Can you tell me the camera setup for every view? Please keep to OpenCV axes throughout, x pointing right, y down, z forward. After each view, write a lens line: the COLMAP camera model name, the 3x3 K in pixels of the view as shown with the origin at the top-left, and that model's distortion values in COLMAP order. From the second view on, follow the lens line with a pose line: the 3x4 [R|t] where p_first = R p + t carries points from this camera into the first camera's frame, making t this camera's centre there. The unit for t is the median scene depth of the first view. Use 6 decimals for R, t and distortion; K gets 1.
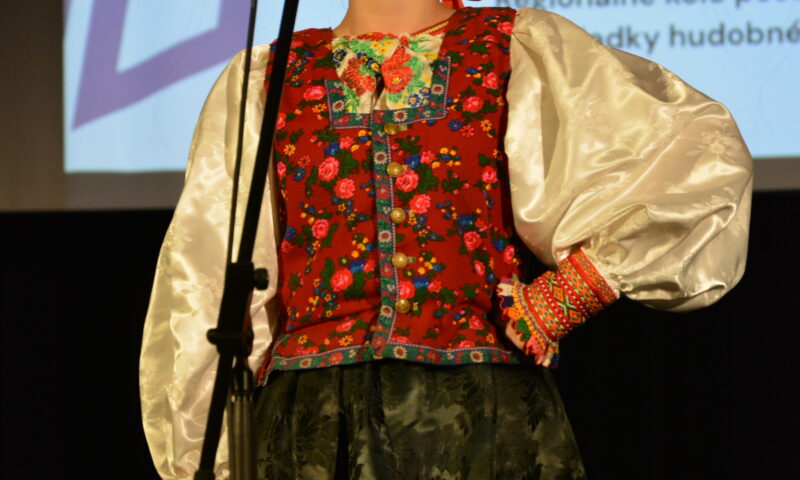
lens RADIAL K [[4411.5, 0, 362.0], [0, 4411.5, 339.7], [0, 0, 1]] dist [2.342668, 0.000000]
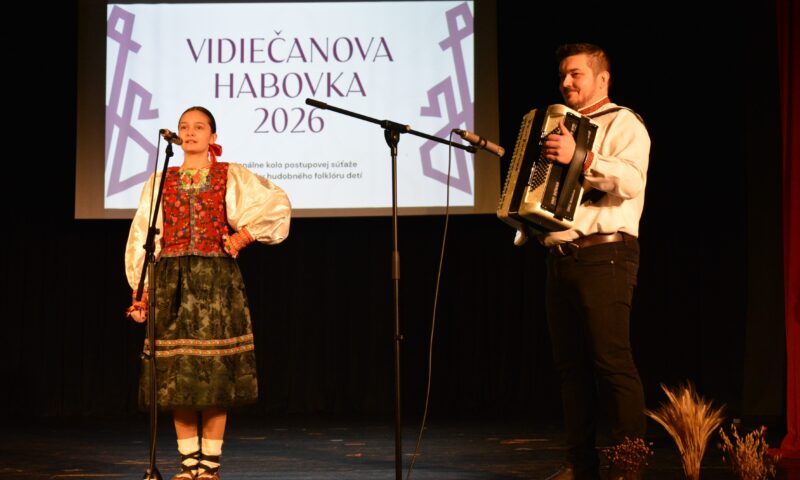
lens RADIAL K [[1533.8, 0, 385.1], [0, 1533.8, 231.6], [0, 0, 1]] dist [0.012735, 0.000000]
pose [[0.992636, 0.011419, 0.120598, 0.010552], [-0.008704, 0.999697, -0.023020, 0.011809], [-0.120825, 0.021801, 0.992434, -0.288910]]
